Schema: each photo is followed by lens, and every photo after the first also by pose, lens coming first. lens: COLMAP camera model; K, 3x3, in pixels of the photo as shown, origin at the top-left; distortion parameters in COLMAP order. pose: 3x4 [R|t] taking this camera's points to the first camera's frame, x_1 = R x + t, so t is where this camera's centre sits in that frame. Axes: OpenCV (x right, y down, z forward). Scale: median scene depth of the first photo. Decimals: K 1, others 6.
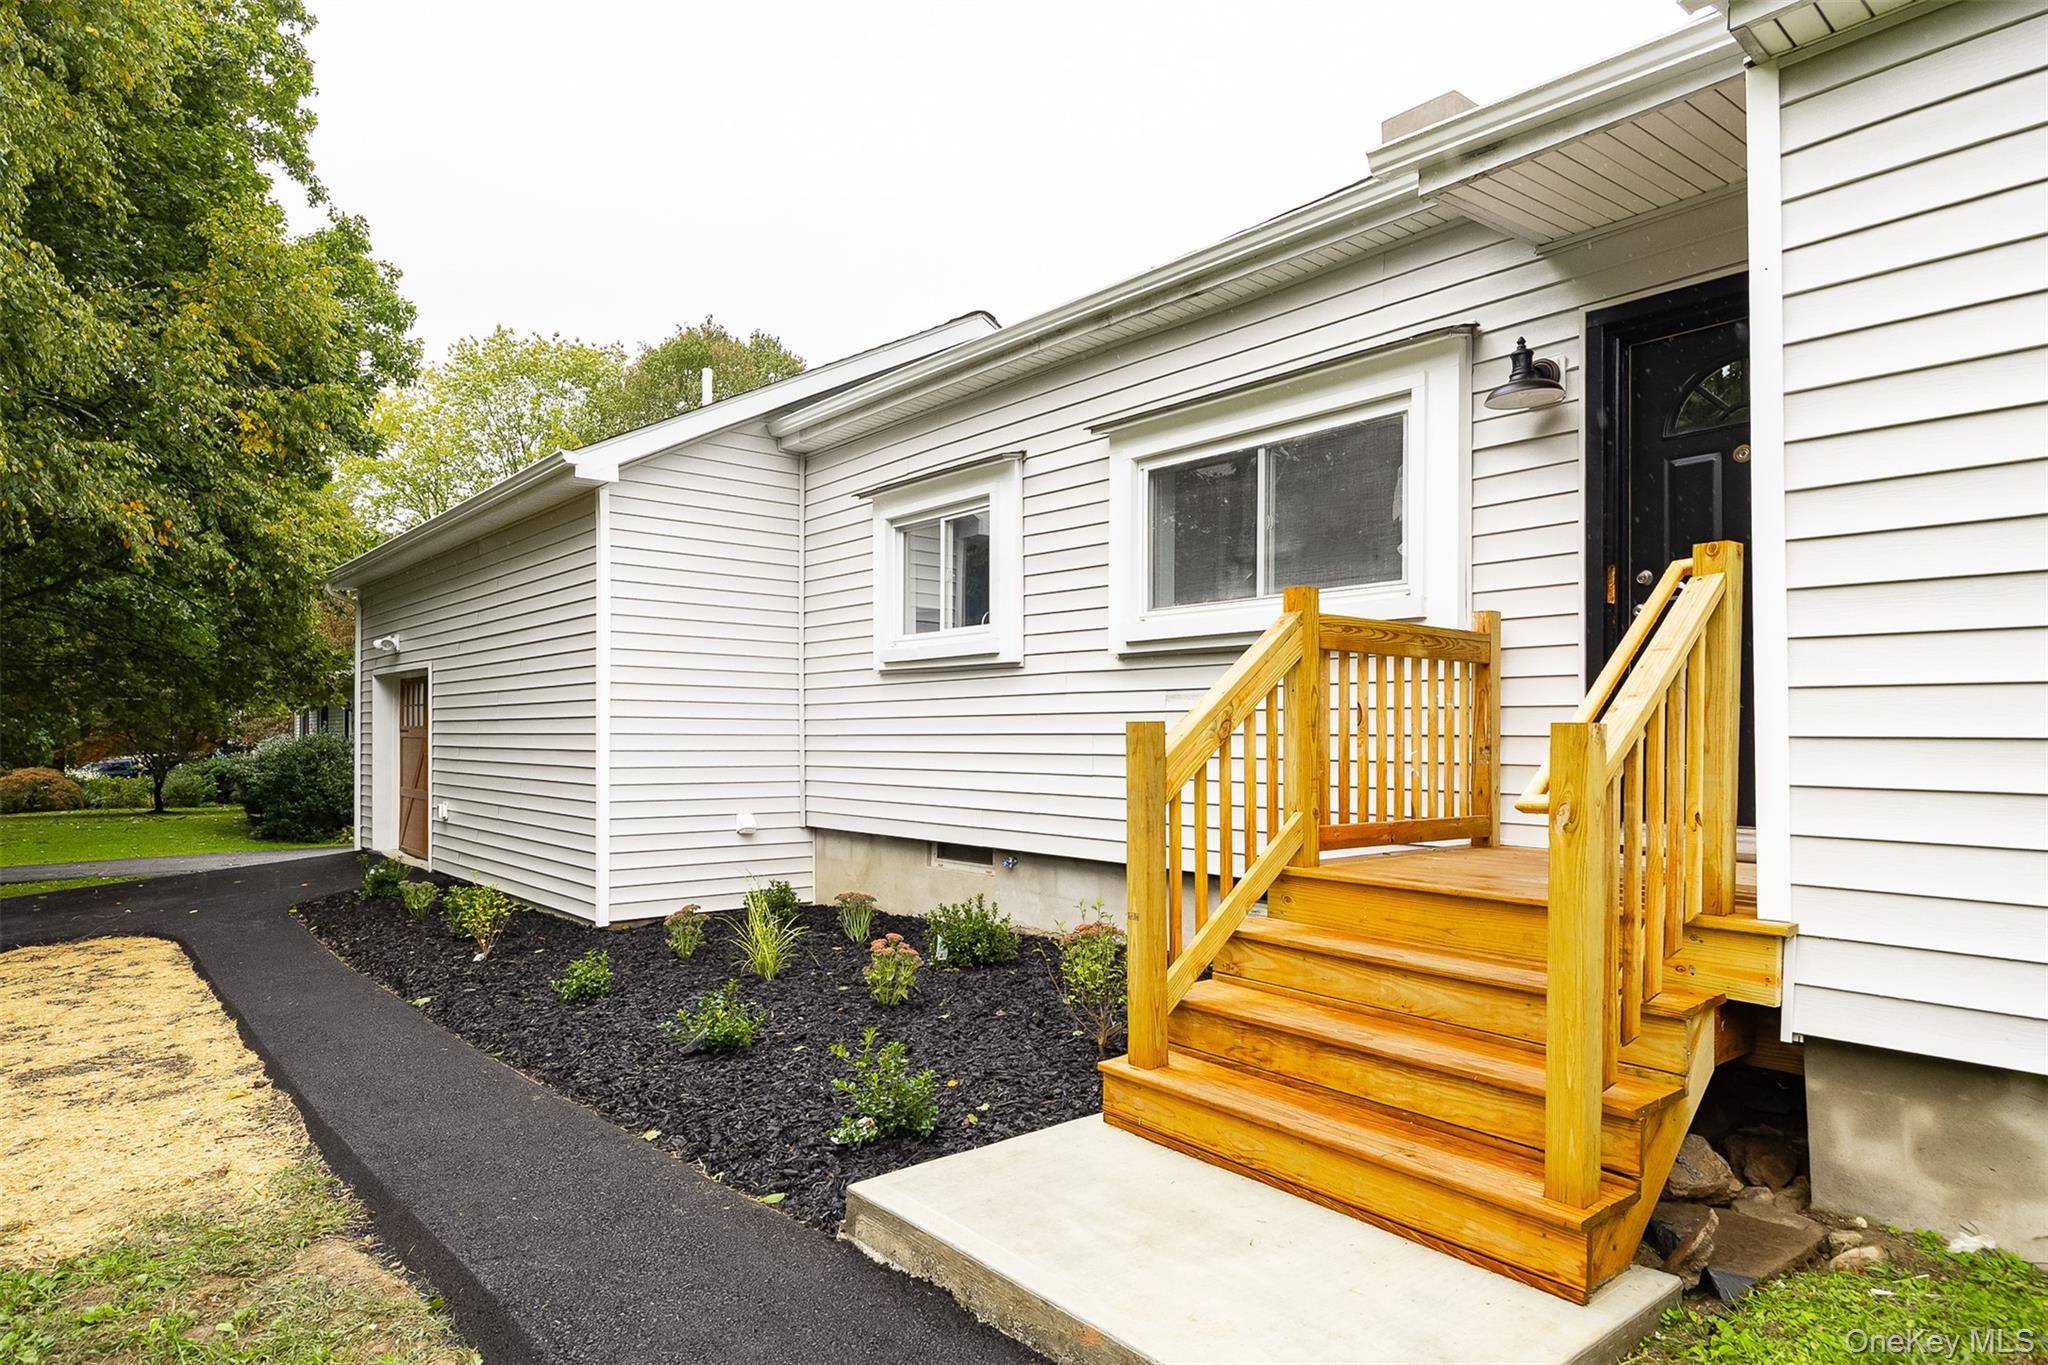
lens RADIAL K [[1168.5, 0, 1028.0], [0, 1168.5, 727.1], [0, 0, 1]] dist [-0.001539, -0.001354]
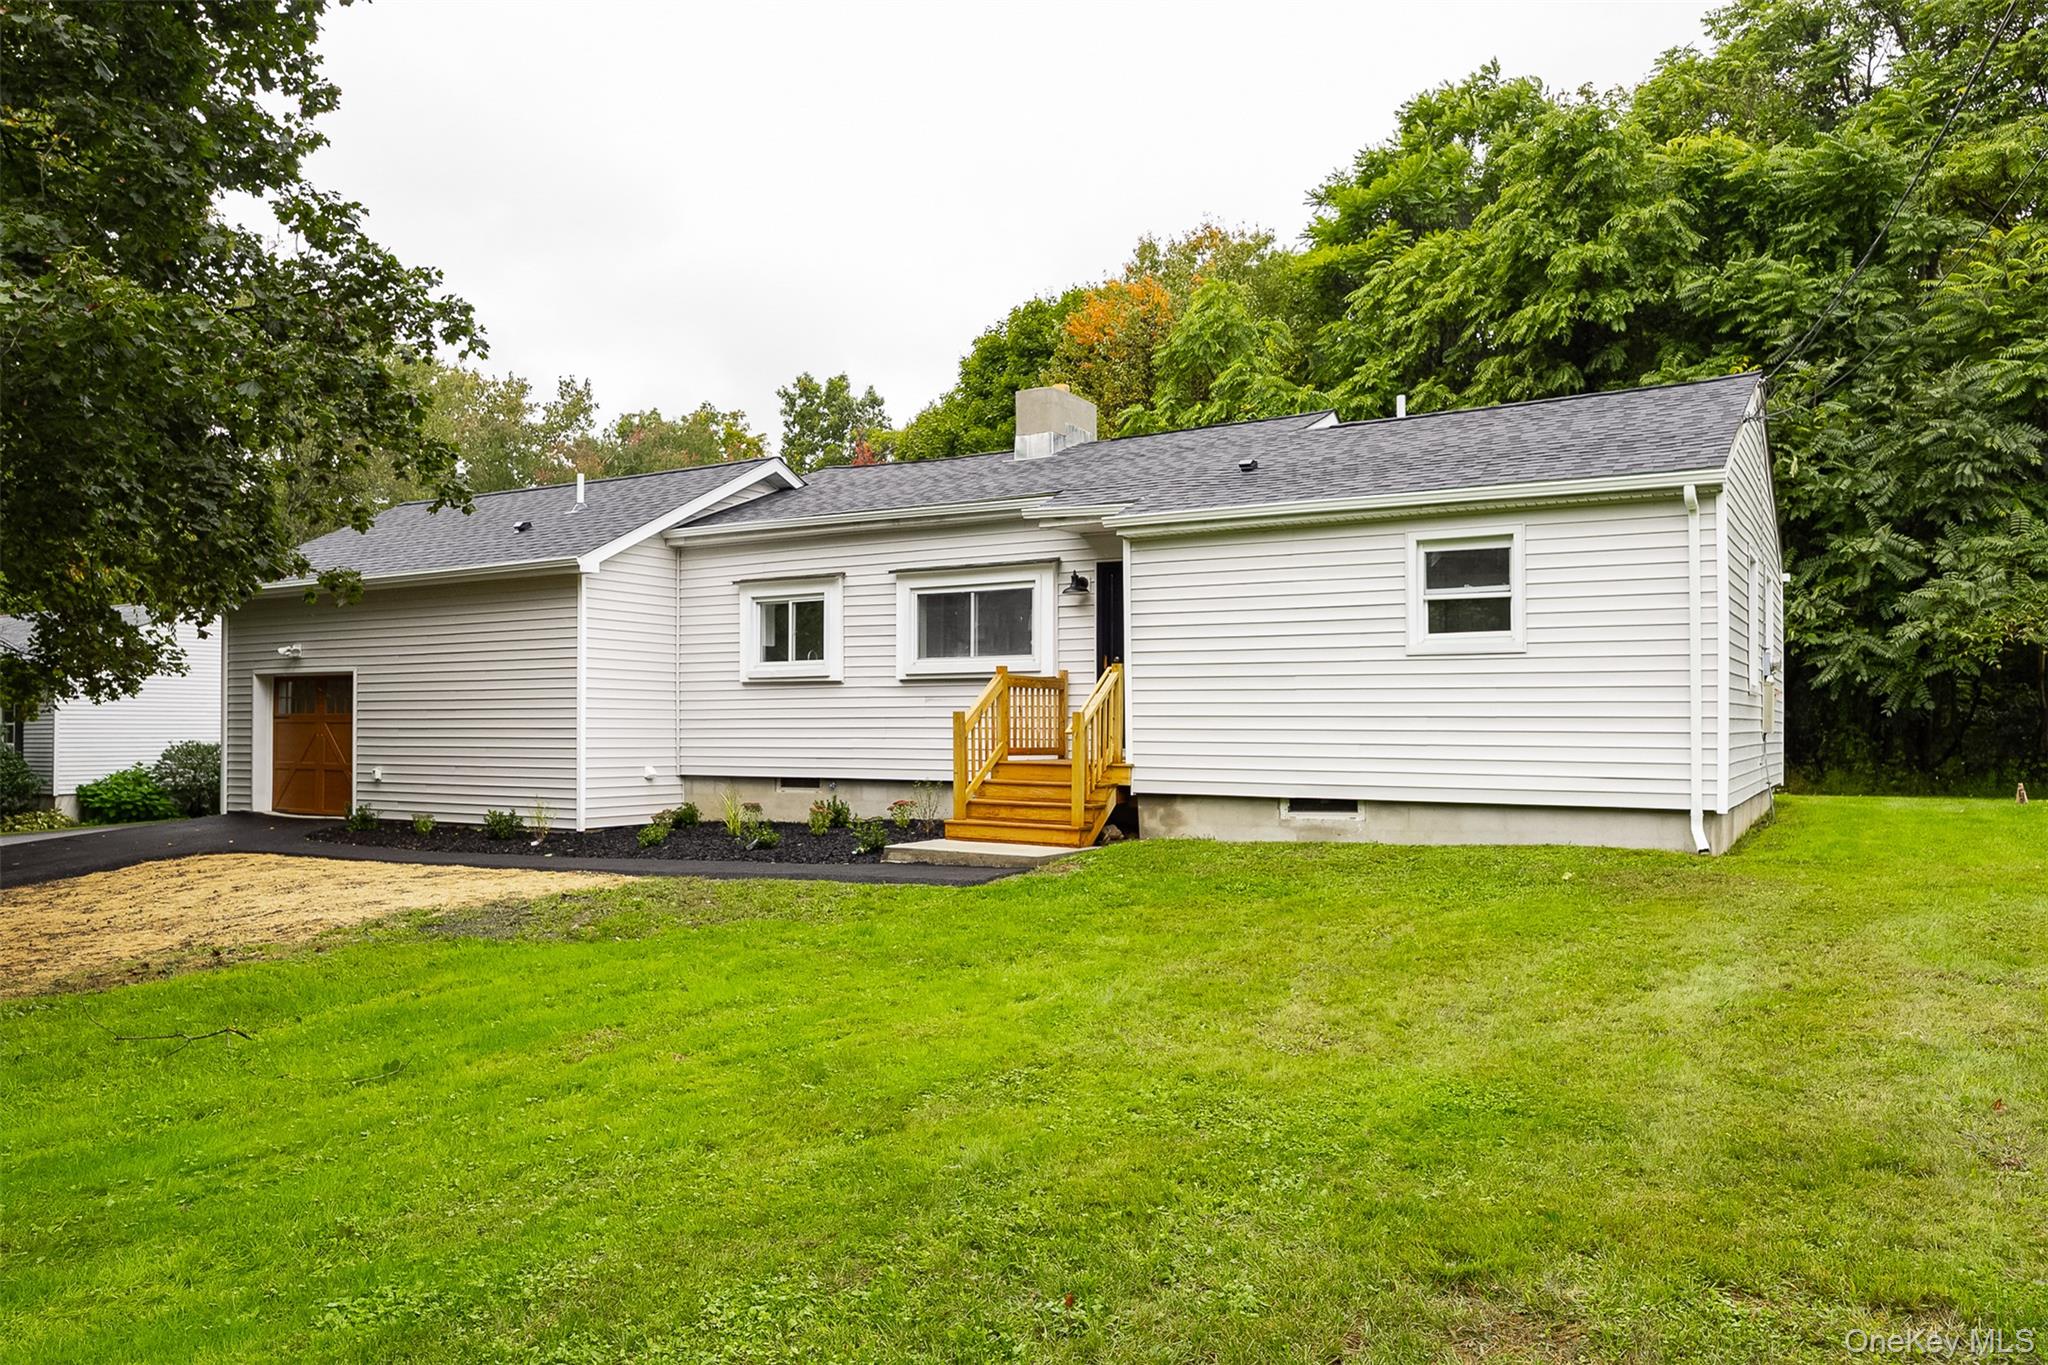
lens RADIAL K [[1364.8, 0, 1039.2], [0, 1364.8, 683.1], [0, 0, 1]] dist [-0.011620, -0.001582]
pose [[0.942858, 0.008099, 0.333097, -0.668523], [0.000227, 0.999689, -0.024949, 0.006901], [-0.333195, 0.023599, 0.942562, -1.843227]]
